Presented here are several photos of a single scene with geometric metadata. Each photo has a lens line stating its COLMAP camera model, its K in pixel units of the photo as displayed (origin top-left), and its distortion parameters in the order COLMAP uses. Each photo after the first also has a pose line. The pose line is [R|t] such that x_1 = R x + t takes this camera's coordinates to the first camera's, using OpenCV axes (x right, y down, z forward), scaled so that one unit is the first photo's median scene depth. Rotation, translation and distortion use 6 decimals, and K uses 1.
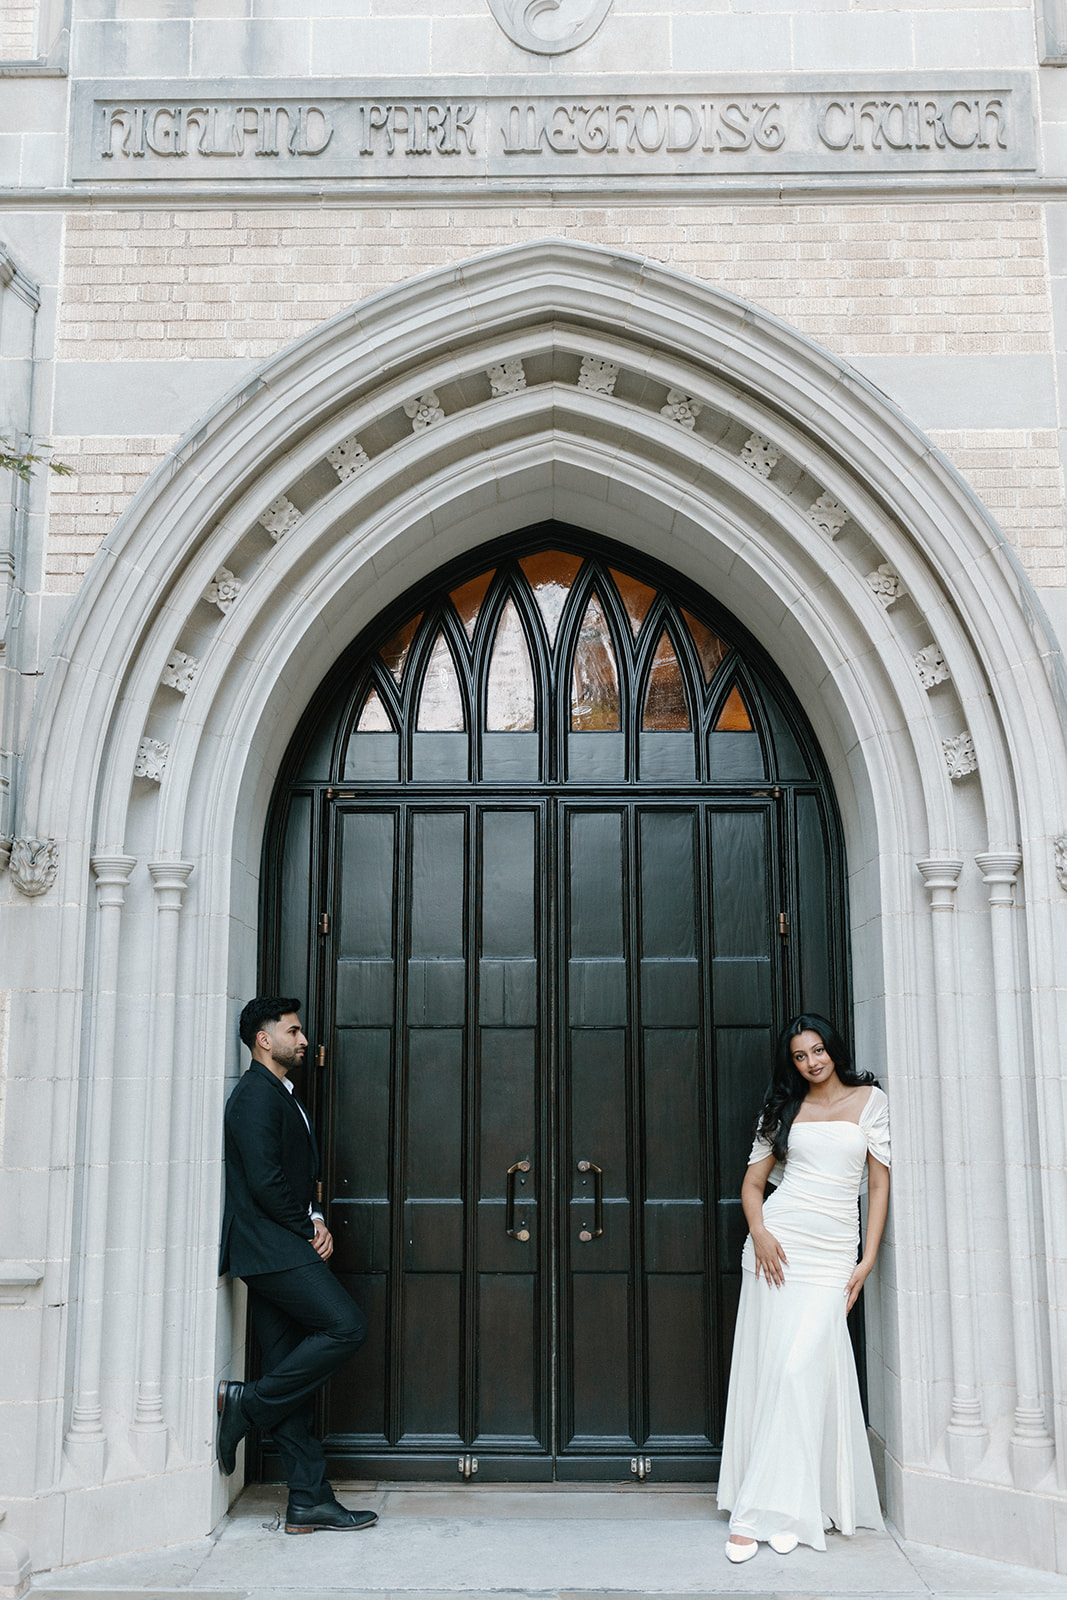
lens RADIAL K [[1641.9, 0, 531.1], [0, 1641.9, 752.6], [0, 0, 1]] dist [-0.058381, 0.001755]
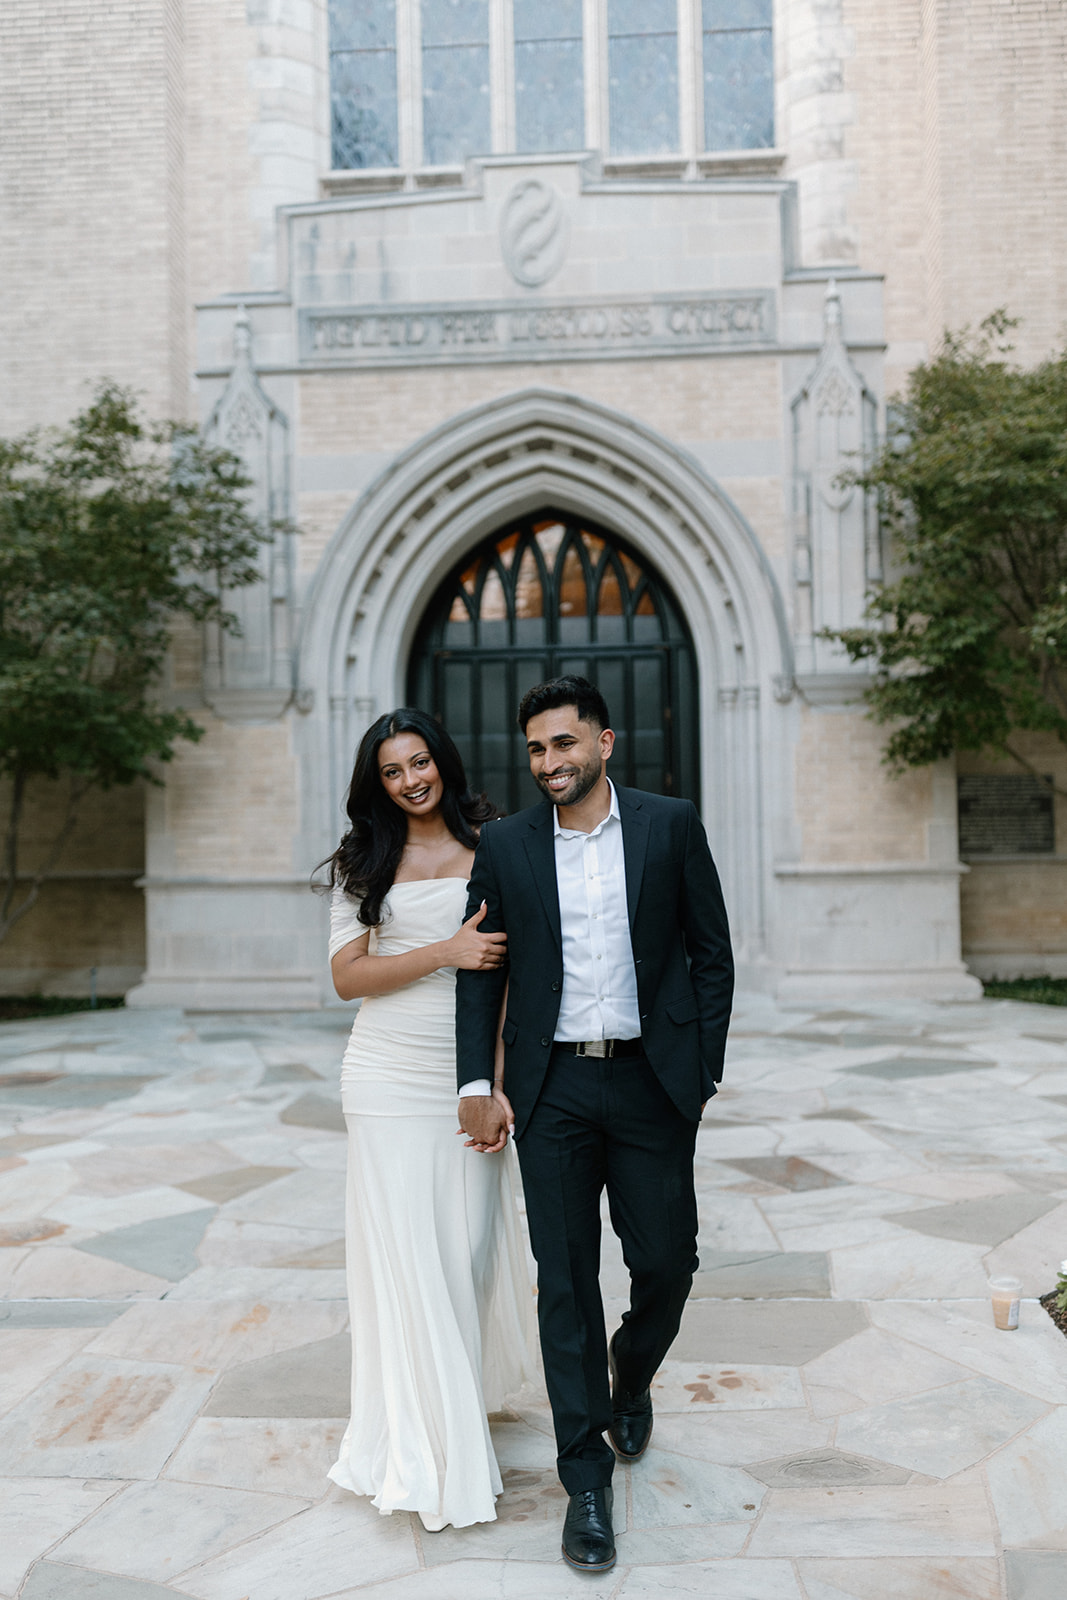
lens RADIAL K [[1641.9, 0, 531.1], [0, 1641.9, 752.6], [0, 0, 1]] dist [-0.058381, 0.001755]
pose [[0.997636, -0.020902, -0.065462, 0.128725], [0.029907, 0.989735, 0.139754, -0.145233], [0.061869, -0.141381, 0.988020, -1.064024]]
